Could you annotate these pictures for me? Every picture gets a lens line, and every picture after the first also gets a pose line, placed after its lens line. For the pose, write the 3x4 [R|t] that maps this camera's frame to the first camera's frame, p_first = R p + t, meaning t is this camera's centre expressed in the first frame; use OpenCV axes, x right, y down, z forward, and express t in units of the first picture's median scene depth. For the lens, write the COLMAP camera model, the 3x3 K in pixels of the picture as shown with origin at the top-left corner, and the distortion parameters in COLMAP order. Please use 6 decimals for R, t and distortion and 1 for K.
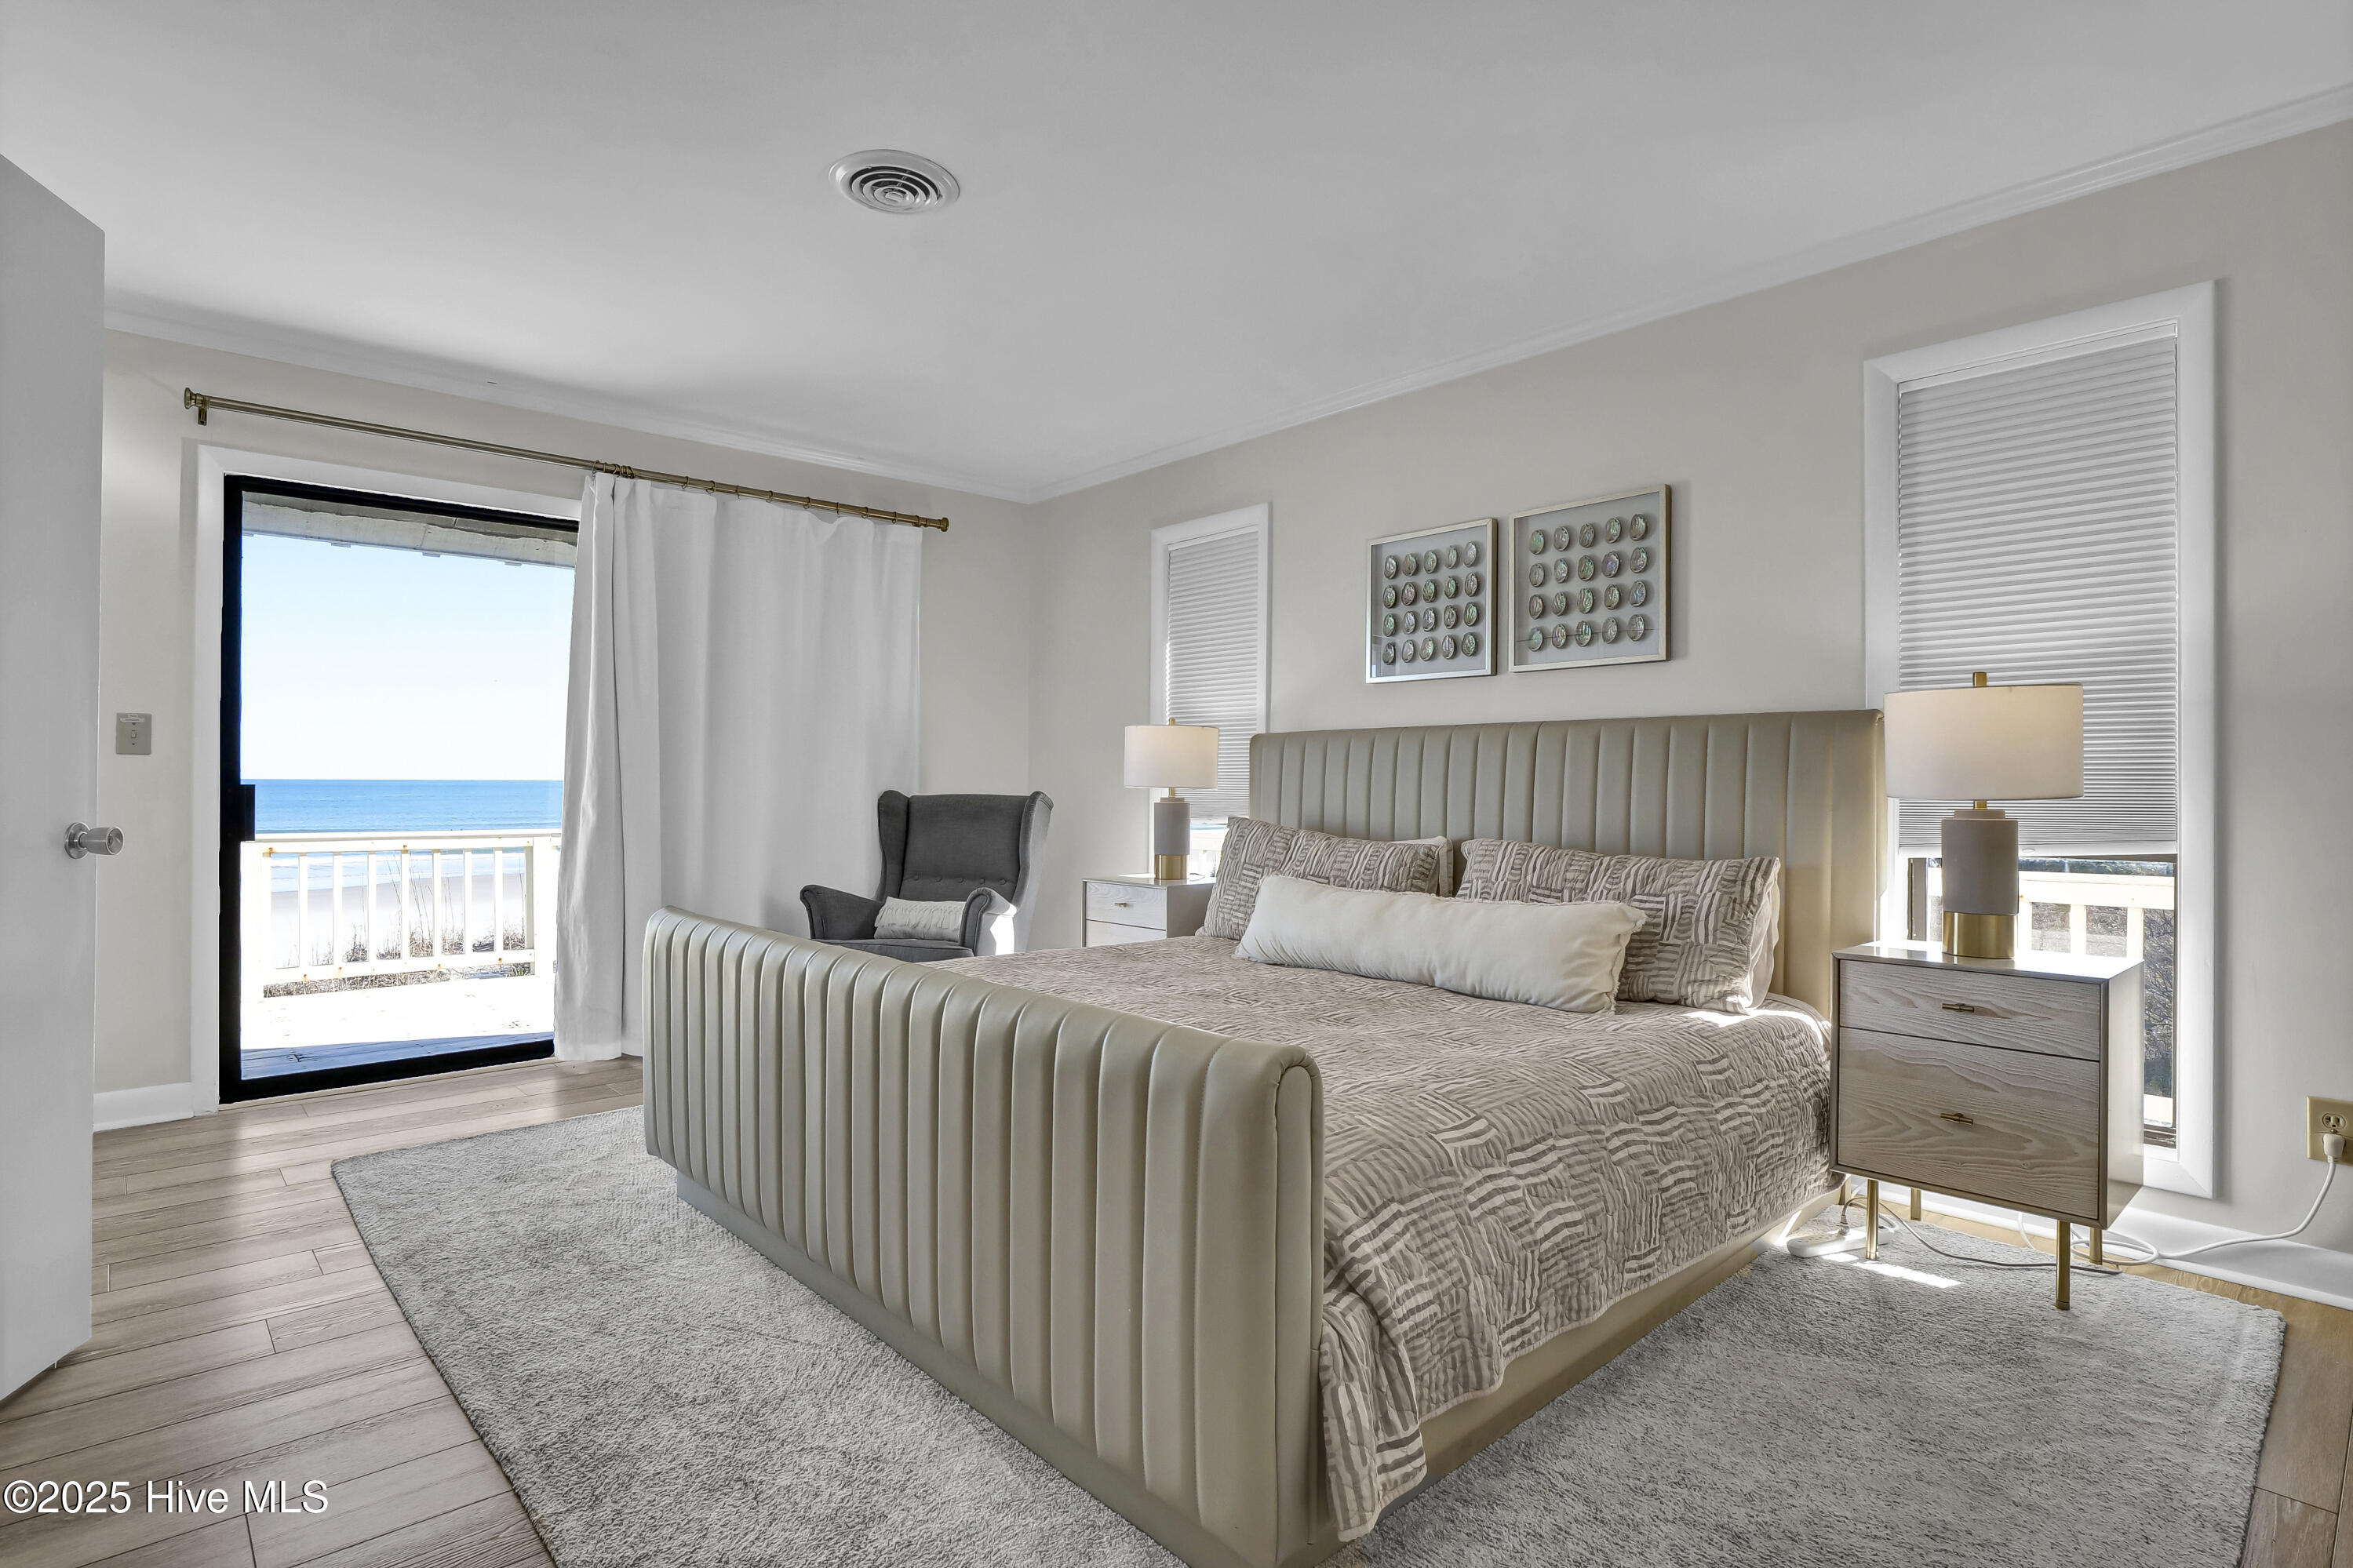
lens RADIAL K [[1196.9, 0, 1173.1], [0, 1196.9, 788.9], [0, 0, 1]] dist [-0.008438, -0.002117]
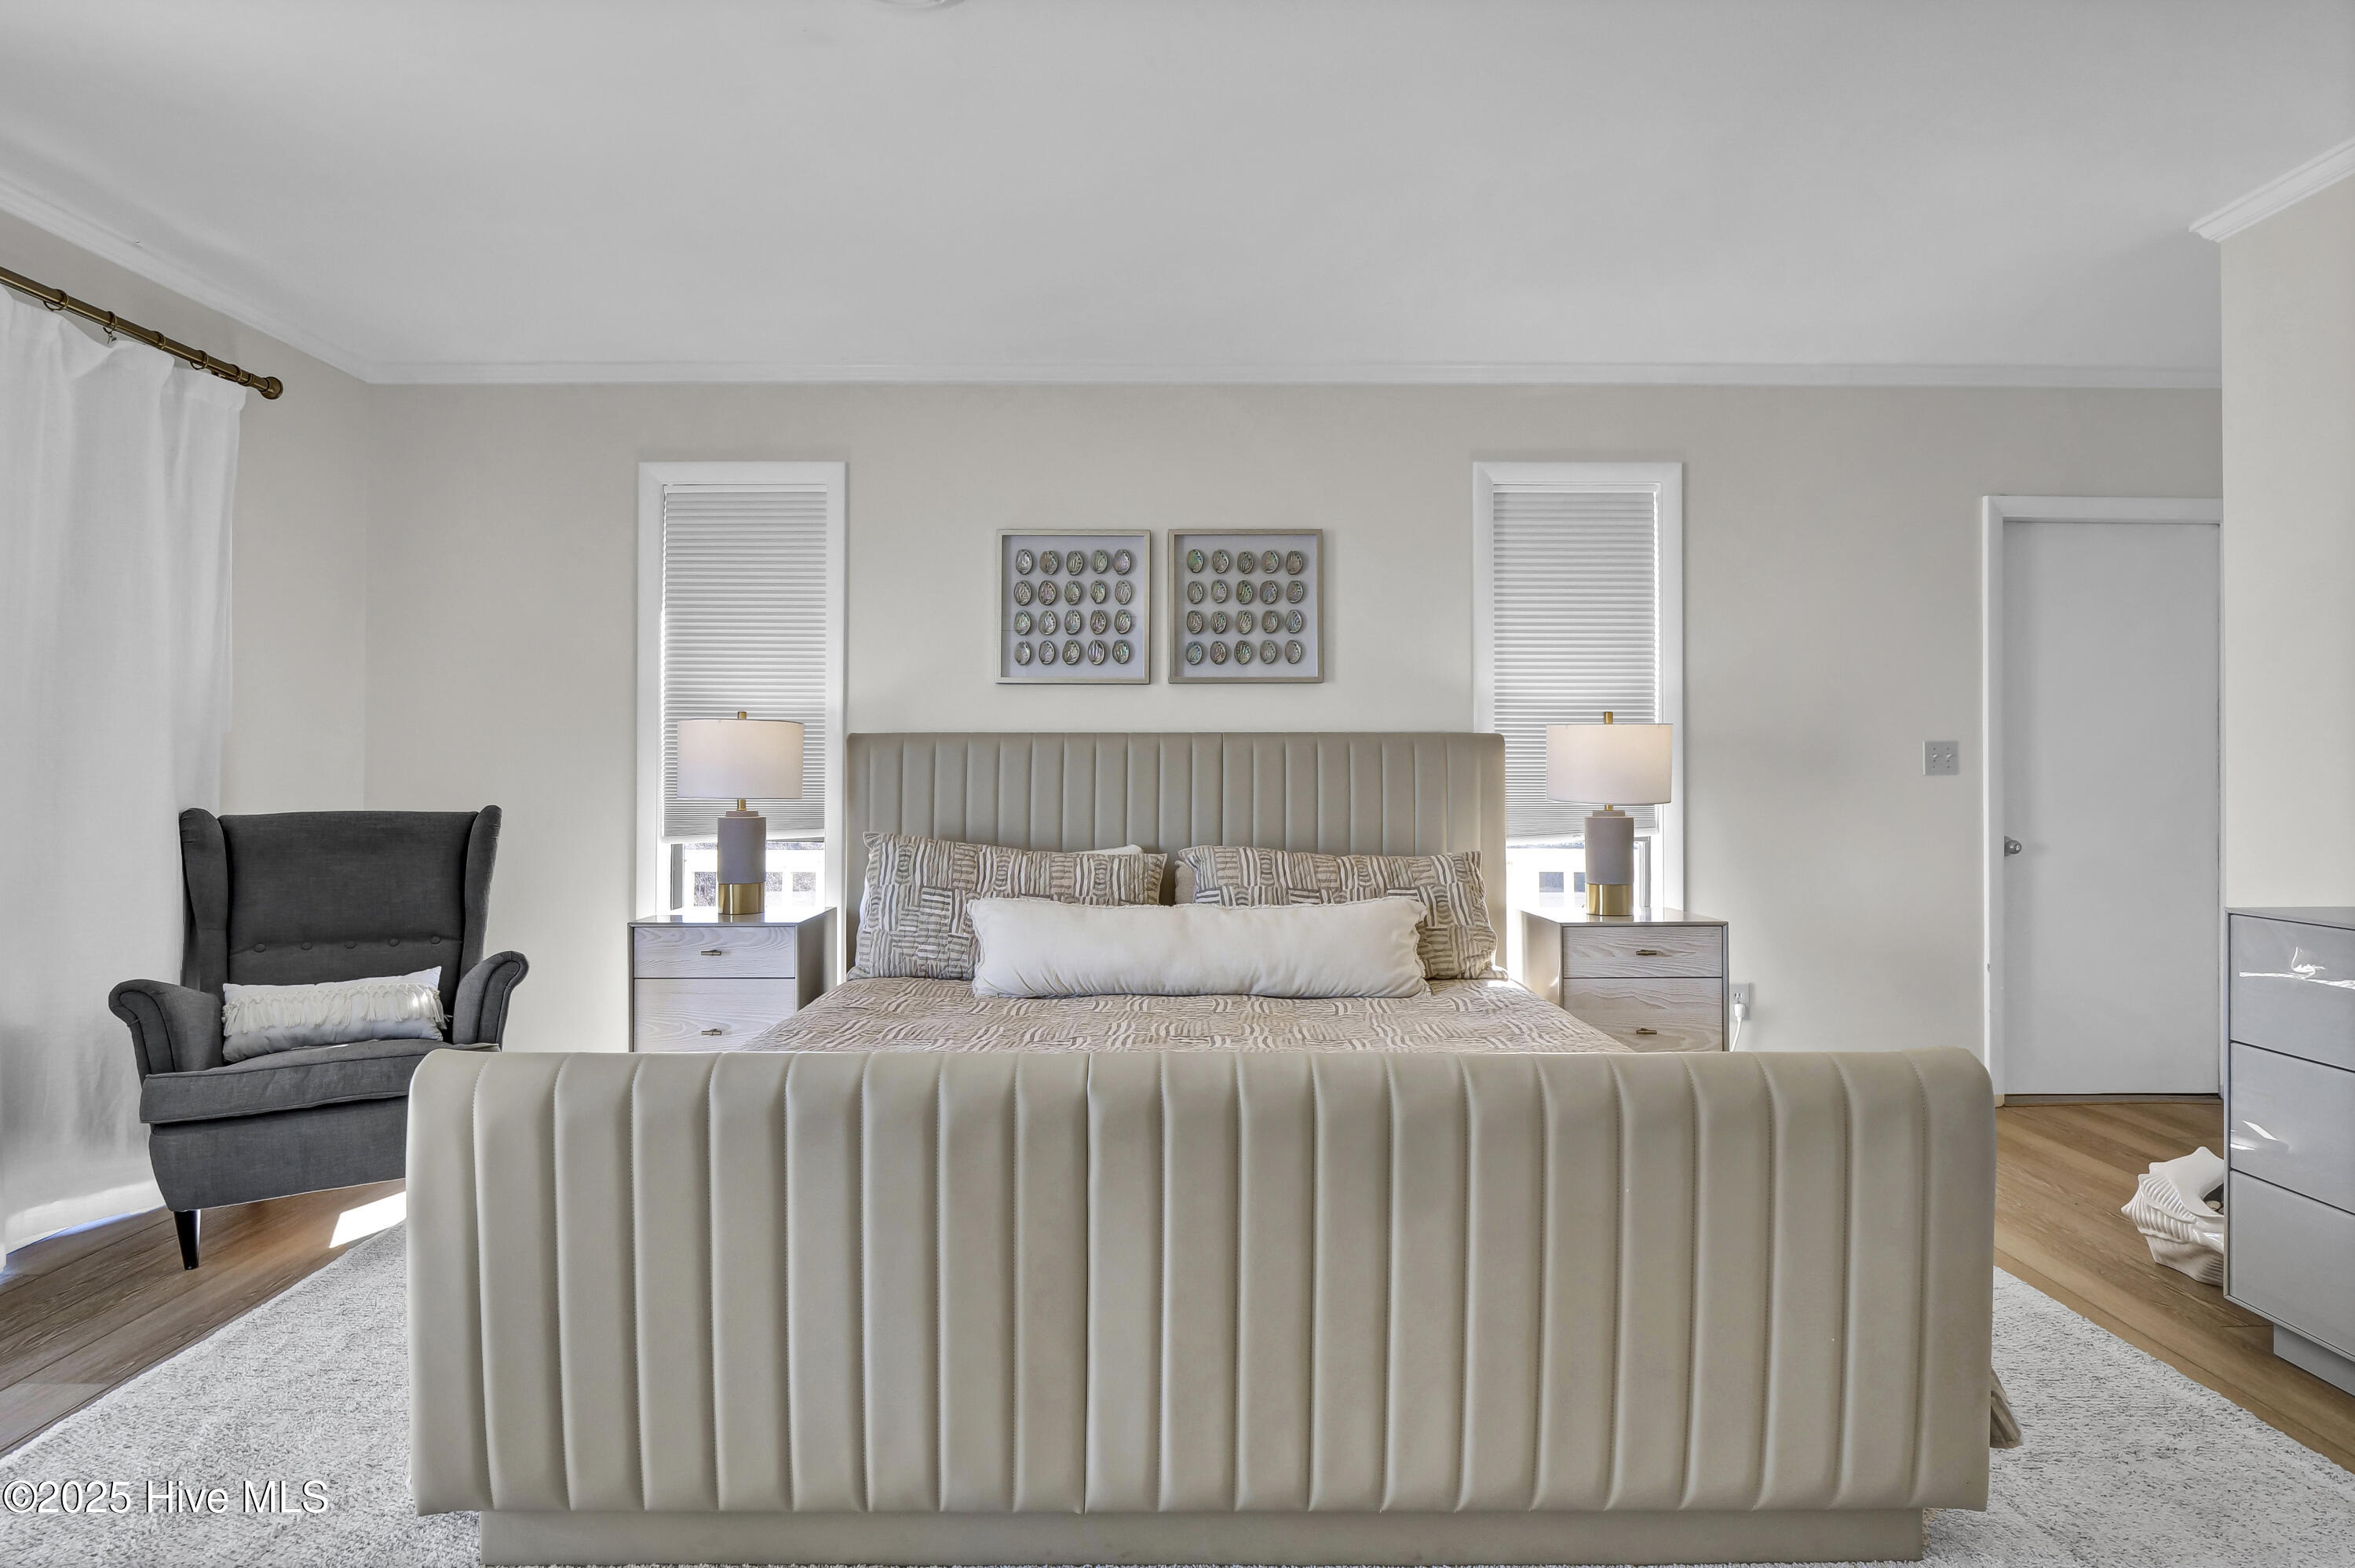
lens RADIAL K [[1198.0, 0, 1178.9], [0, 1198.0, 786.0], [0, 0, 1]] dist [-0.008438, -0.002117]
pose [[0.661557, -0.010197, 0.749825, -0.514163], [0.005666, 0.999947, 0.008600, -0.018698], [-0.749873, -0.001441, 0.661580, 0.327861]]
